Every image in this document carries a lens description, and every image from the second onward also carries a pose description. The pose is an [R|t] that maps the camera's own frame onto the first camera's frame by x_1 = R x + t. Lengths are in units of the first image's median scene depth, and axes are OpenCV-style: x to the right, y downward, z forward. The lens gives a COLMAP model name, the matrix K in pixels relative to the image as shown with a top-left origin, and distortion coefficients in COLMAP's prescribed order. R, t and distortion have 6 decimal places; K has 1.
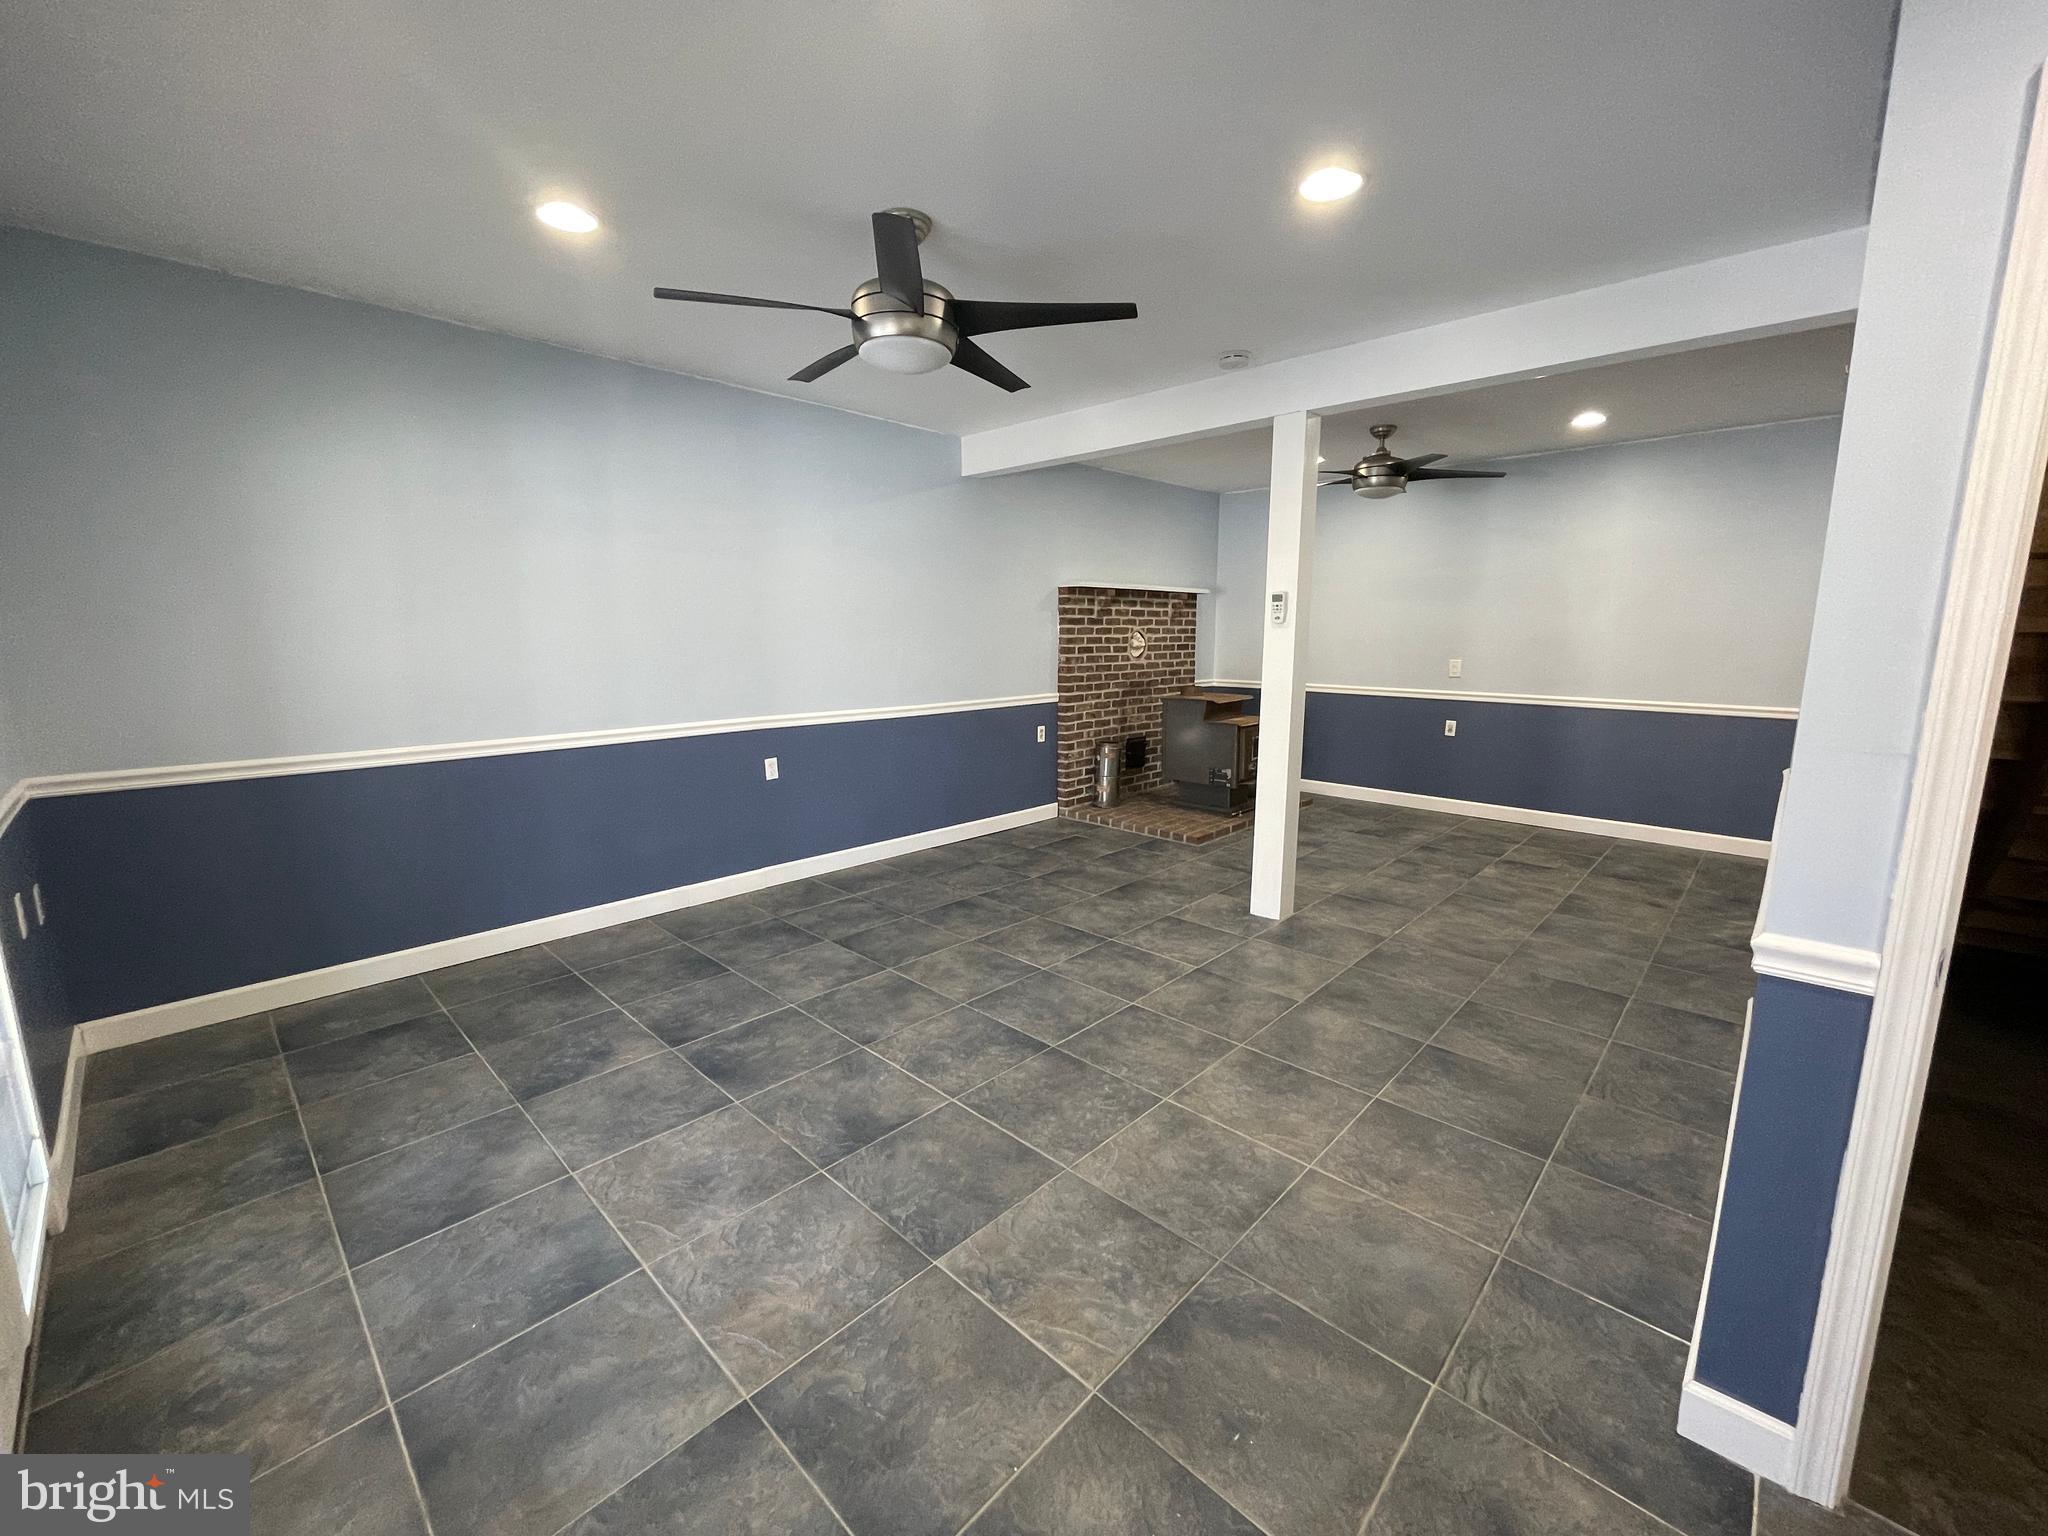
lens RADIAL K [[823.5, 0, 1024.2], [0, 823.5, 762.4], [0, 0, 1]] dist [-0.001996, -0.001121]
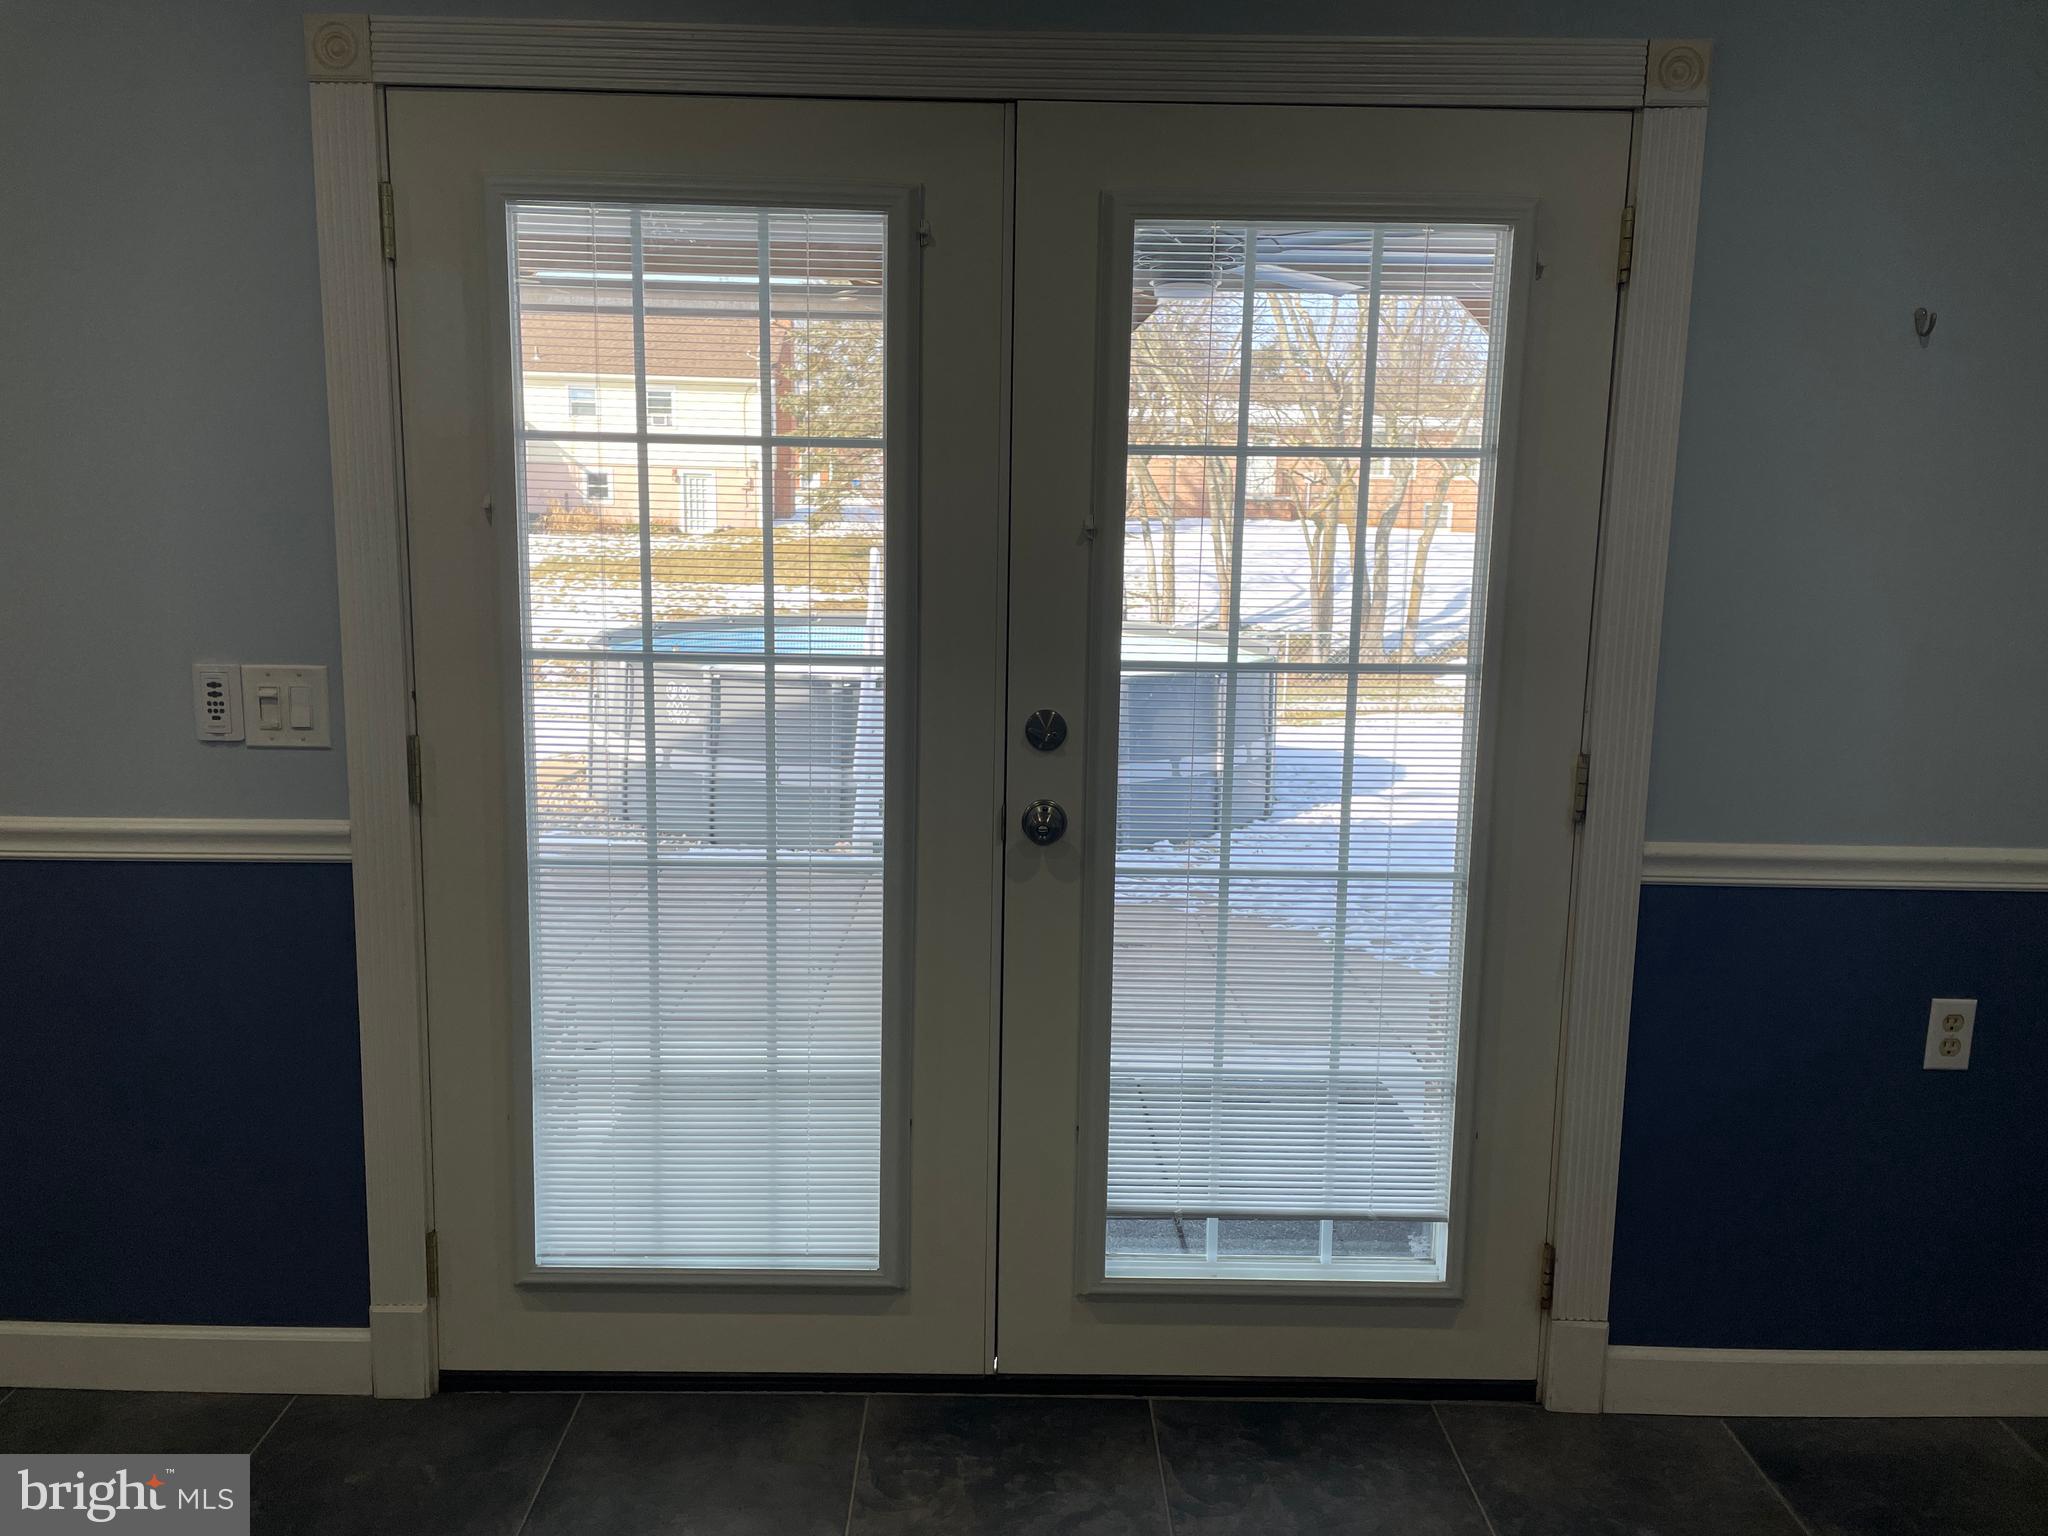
lens RADIAL K [[1537.6, 0, 1020.5], [0, 1537.6, 767.9], [0, 0, 1]] dist [0.103569, -0.129089]
pose [[-0.722592, 0.093769, -0.684885, -0.003652], [-0.133178, 0.953313, 0.271031, -0.083728], [0.678324, 0.287057, -0.676369, 0.509858]]
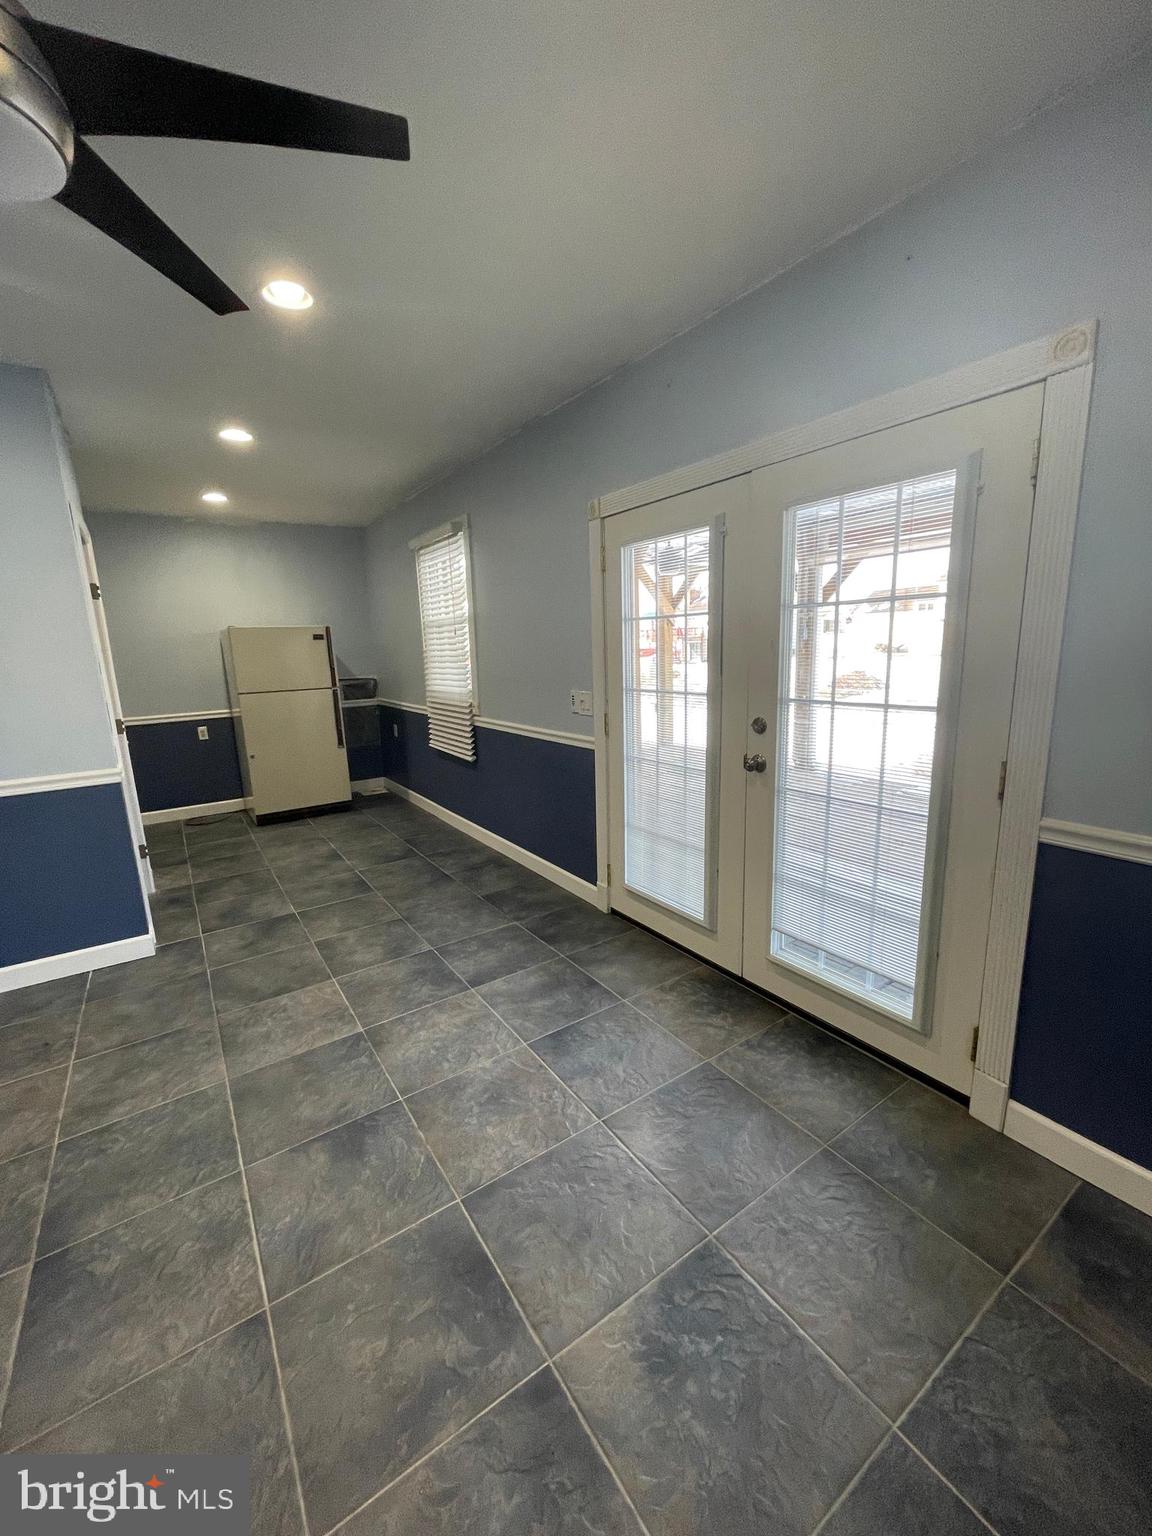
lens RADIAL K [[617.6, 0, 572.4], [0, 617.6, 767.8], [0, 0, 1]] dist [-0.001996, -0.001121]
pose [[-0.974806, -0.011831, 0.222739, -0.277223], [0.068776, 0.933996, 0.350602, -0.107778], [-0.212185, 0.357088, -0.909651, 0.642102]]
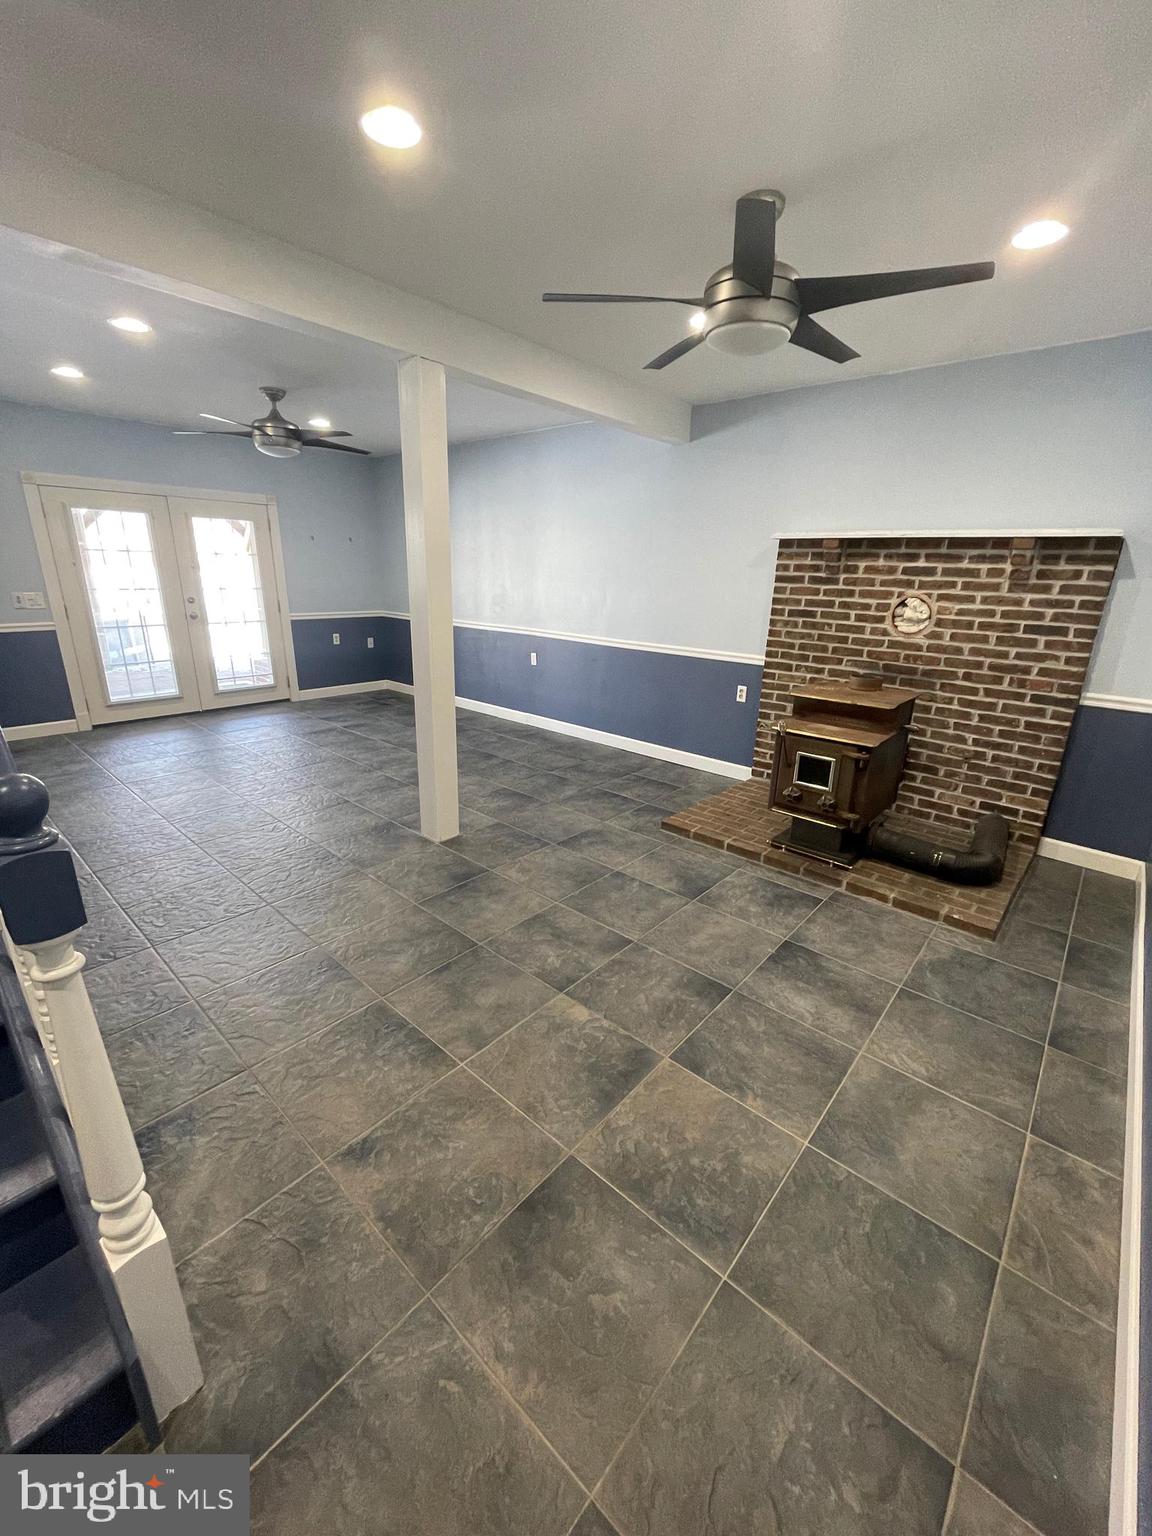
lens RADIAL K [[617.6, 0, 582.2], [0, 617.6, 770.2], [0, 0, 1]] dist [-0.001996, -0.001121]
pose [[0.041428, 0.308422, -0.950347, 0.841174], [-0.190225, 0.936200, 0.295539, -0.147842], [0.980866, 0.168536, 0.097454, 0.835058]]
